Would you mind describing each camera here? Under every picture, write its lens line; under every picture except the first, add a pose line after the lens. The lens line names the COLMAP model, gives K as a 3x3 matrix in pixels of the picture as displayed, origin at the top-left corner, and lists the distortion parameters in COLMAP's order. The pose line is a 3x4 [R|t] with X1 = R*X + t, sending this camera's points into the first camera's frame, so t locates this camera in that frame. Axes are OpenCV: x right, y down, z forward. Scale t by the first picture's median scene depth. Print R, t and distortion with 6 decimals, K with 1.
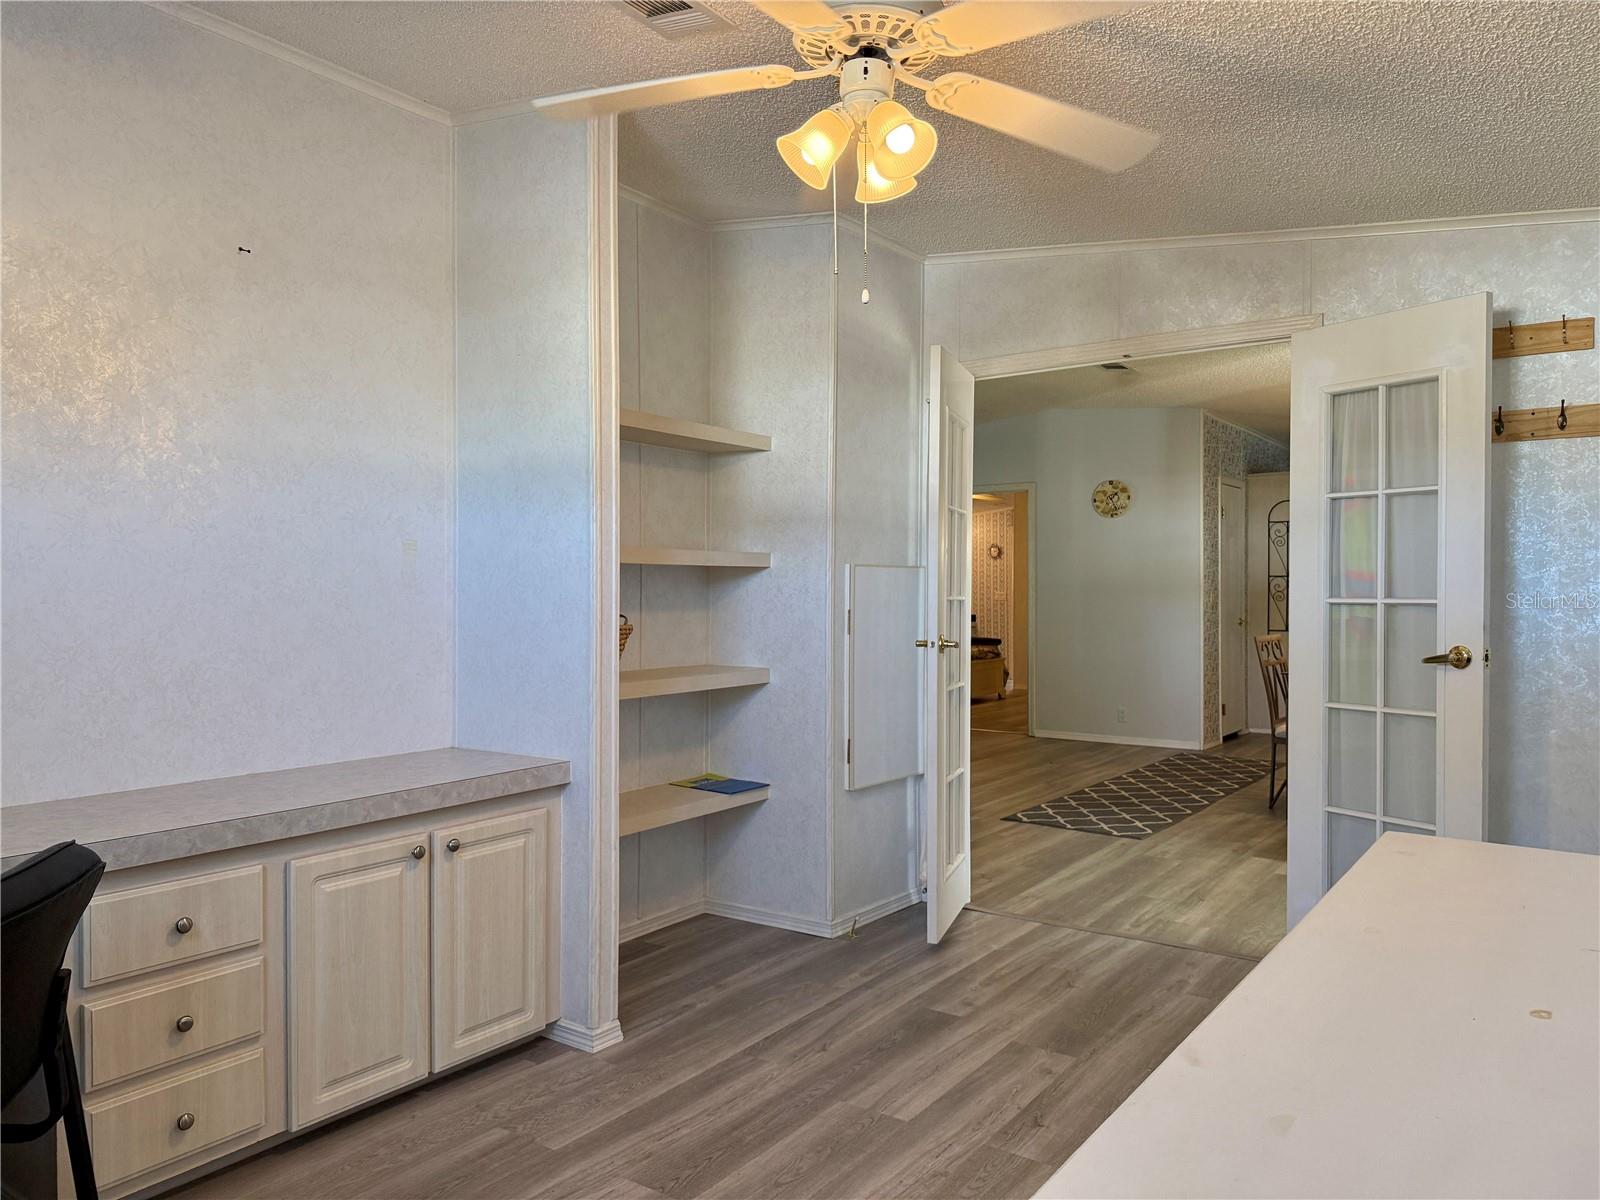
lens RADIAL K [[1121.7, 0, 795.1], [0, 1121.7, 600.8], [0, 0, 1]] dist [0.006399, 0.000386]
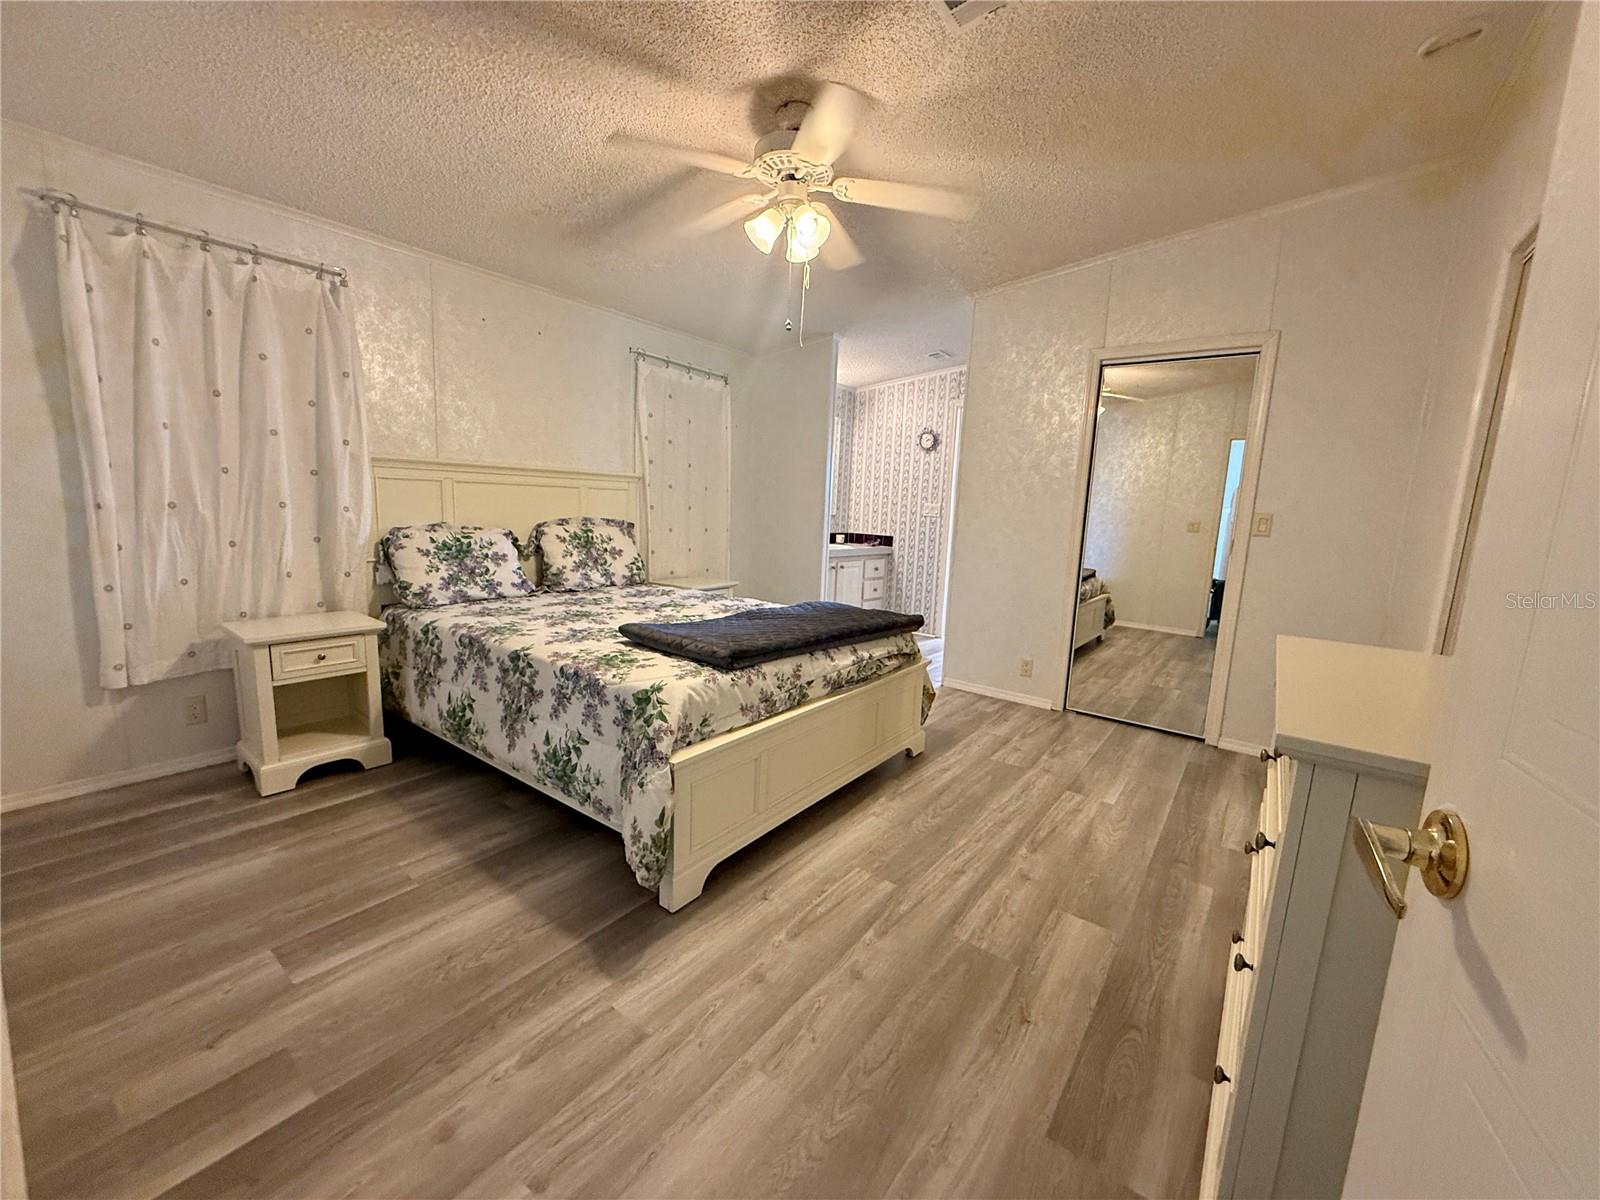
lens RADIAL K [[637.7, 0, 800.9], [0, 637.7, 600.4], [0, 0, 1]] dist [0.002246, -0.000008]
pose [[0.998813, 0.045706, -0.016844, 0.191903], [-0.042752, 0.988276, 0.146568, -0.005296], [0.023346, -0.145674, 0.989057, 1.034789]]
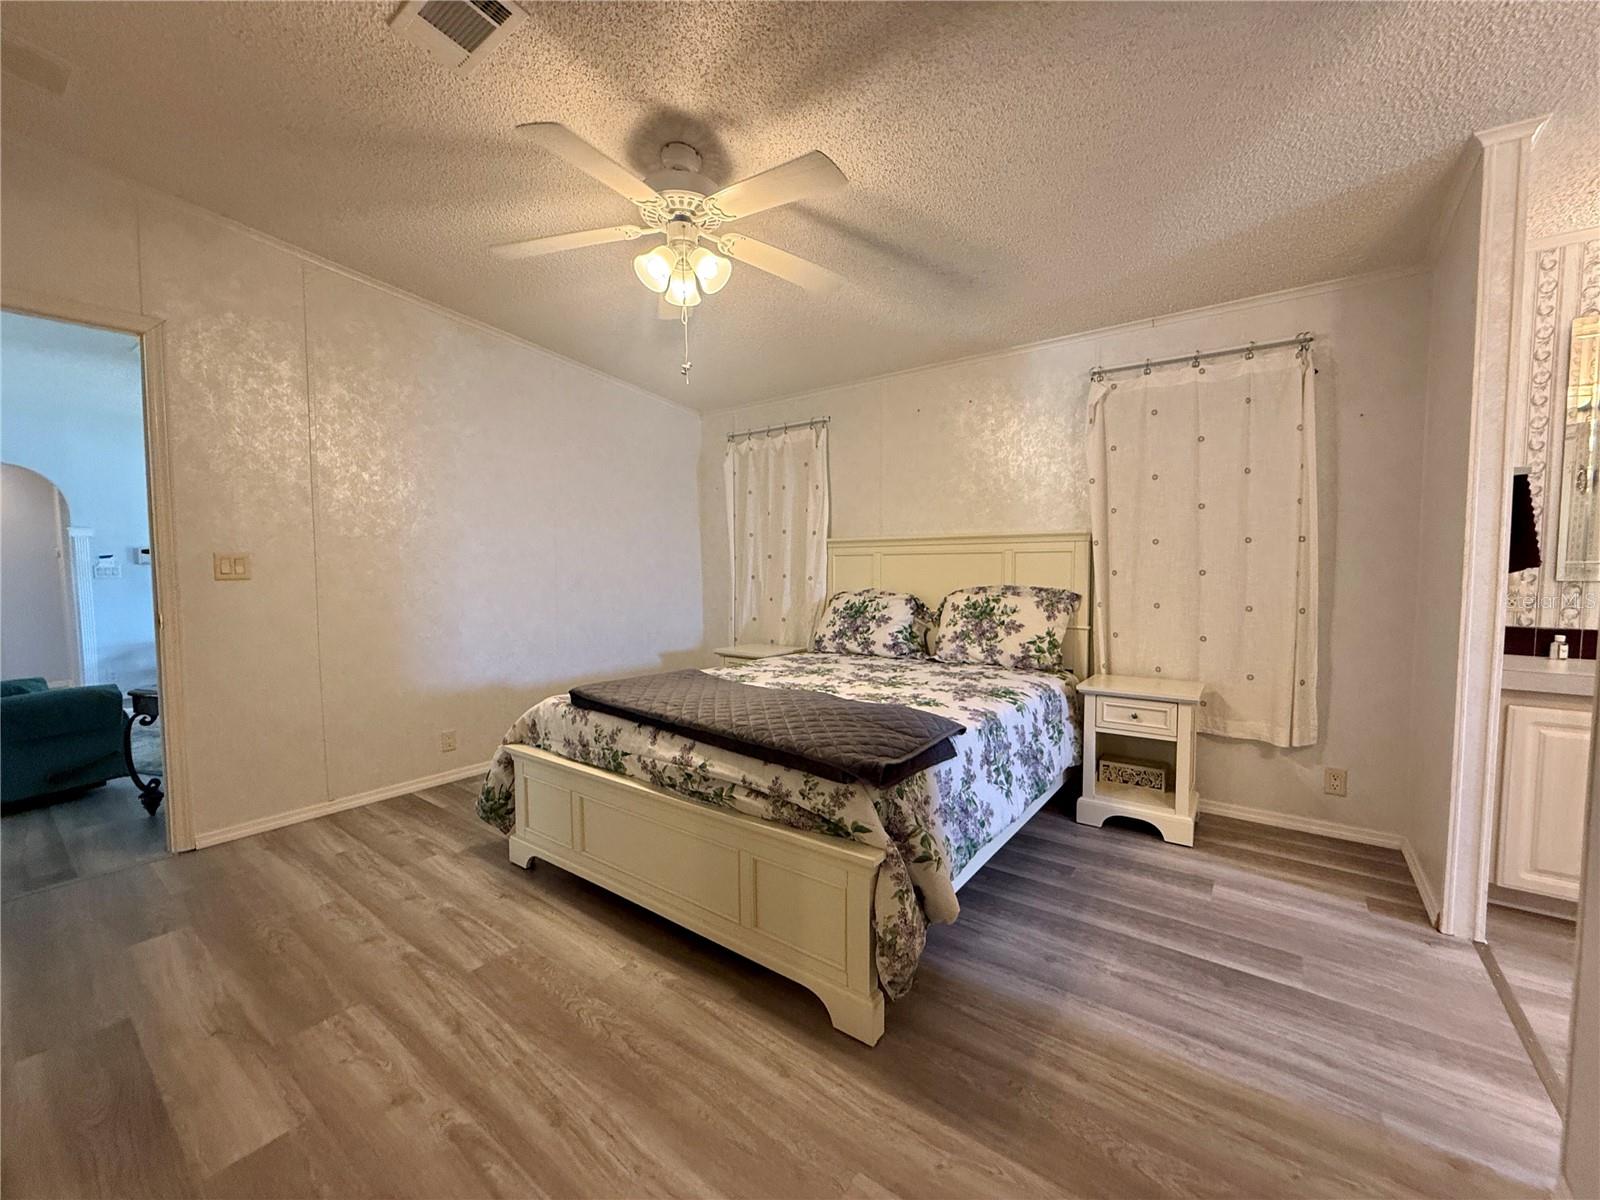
lens RADIAL K [[637.7, 0, 797.7], [0, 637.7, 601.7], [0, 0, 1]] dist [0.002246, -0.000008]
pose [[-0.030932, 0.058051, -0.997834, 0.405564], [0.000645, 0.998313, 0.058059, -0.003929], [0.999521, 0.001152, -0.030917, 1.334761]]
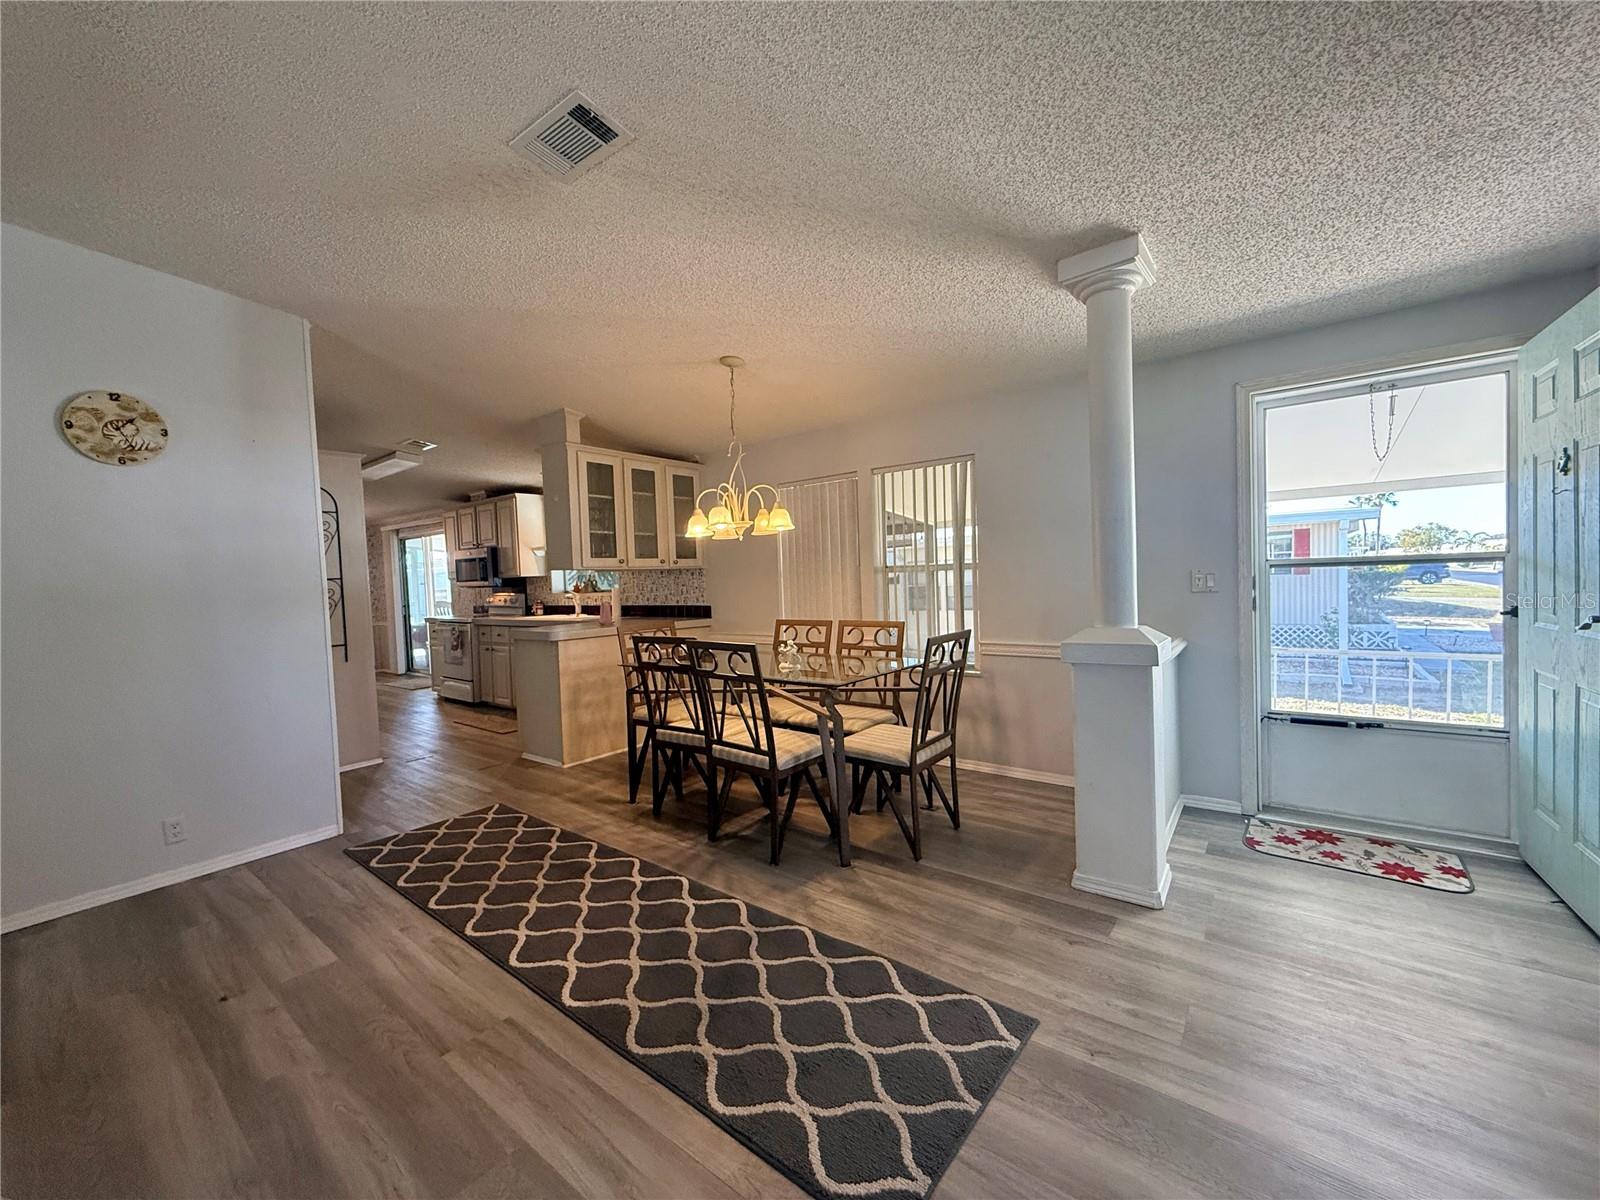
lens RADIAL K [[637.7, 0, 794.1], [0, 637.7, 602.8], [0, 0, 1]] dist [0.002246, -0.000008]
pose [[0.051264, -0.044170, 0.997708, -0.004116], [0.047759, 0.997987, 0.041728, -0.006684], [-0.997543, 0.045511, 0.053270, 0.655609]]
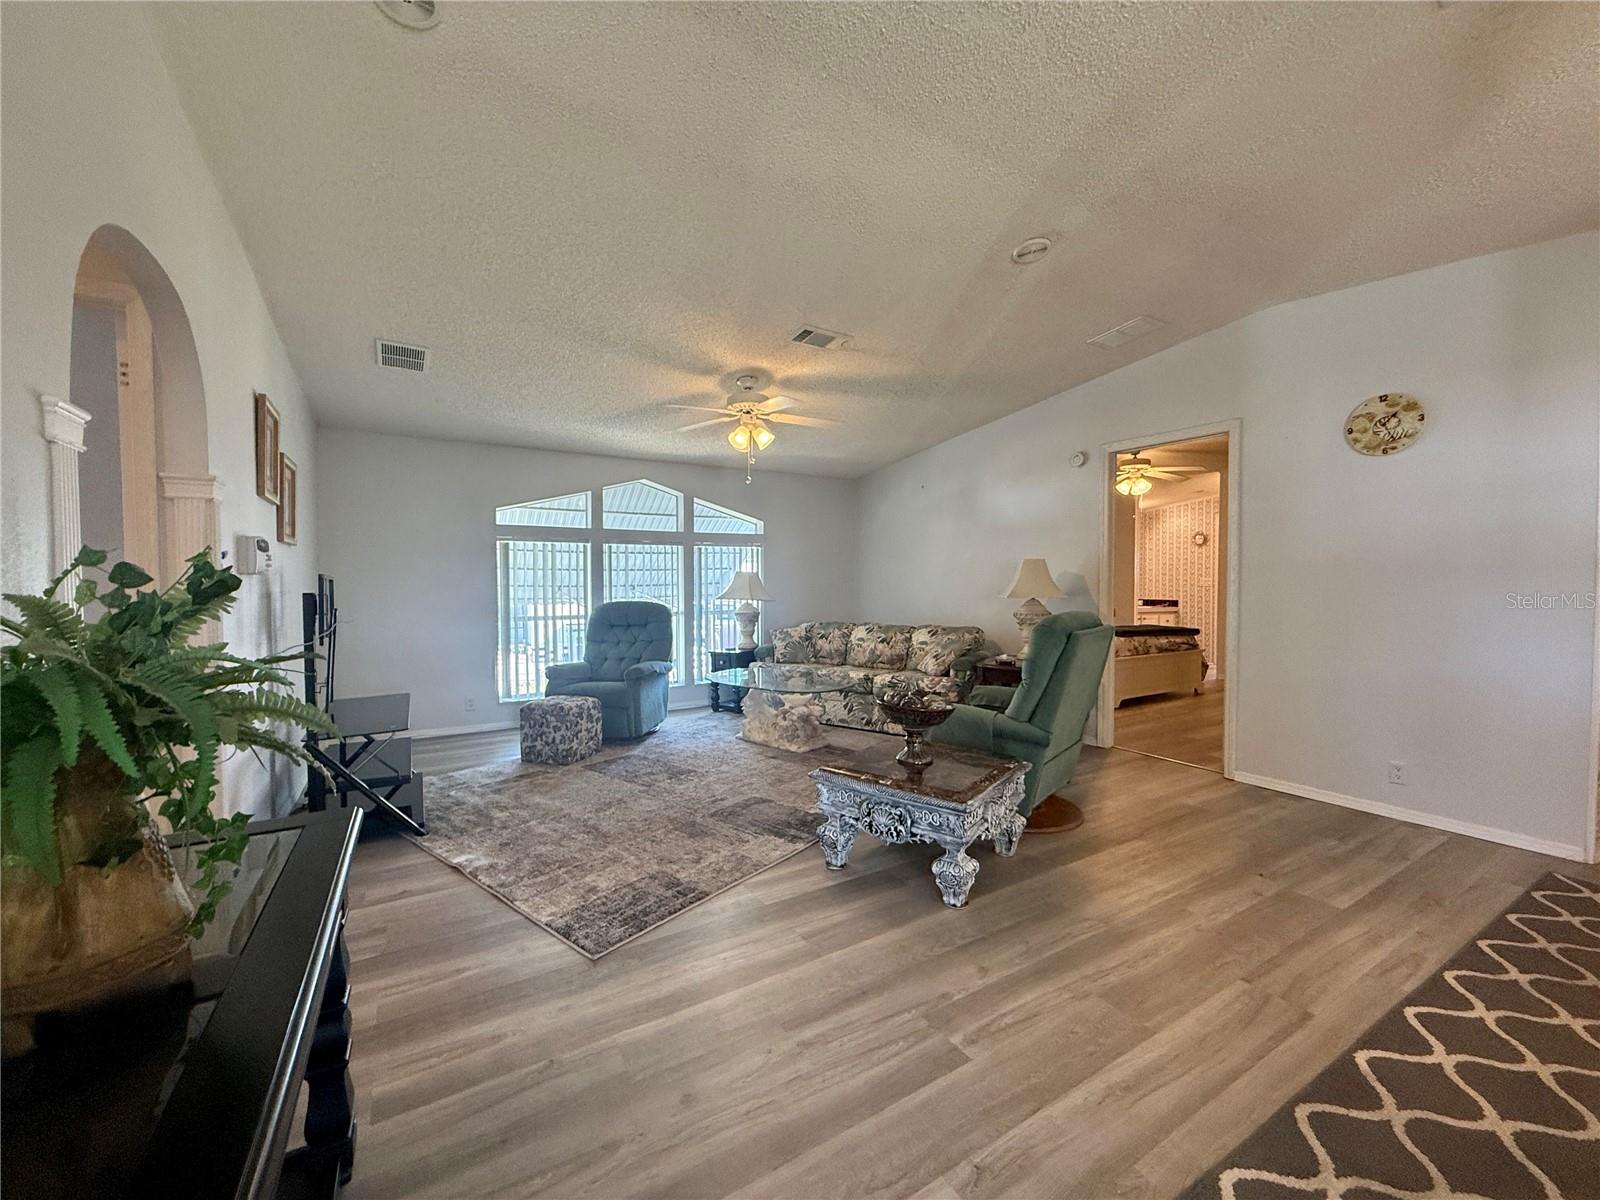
lens RADIAL K [[637.7, 0, 801.3], [0, 637.7, 600.3], [0, 0, 1]] dist [0.002246, -0.000008]
pose [[0.919873, 0.006017, -0.392170, 0.119672], [0.001966, 0.999799, 0.019952, -0.000287], [0.392211, -0.019124, 0.919676, 0.528205]]
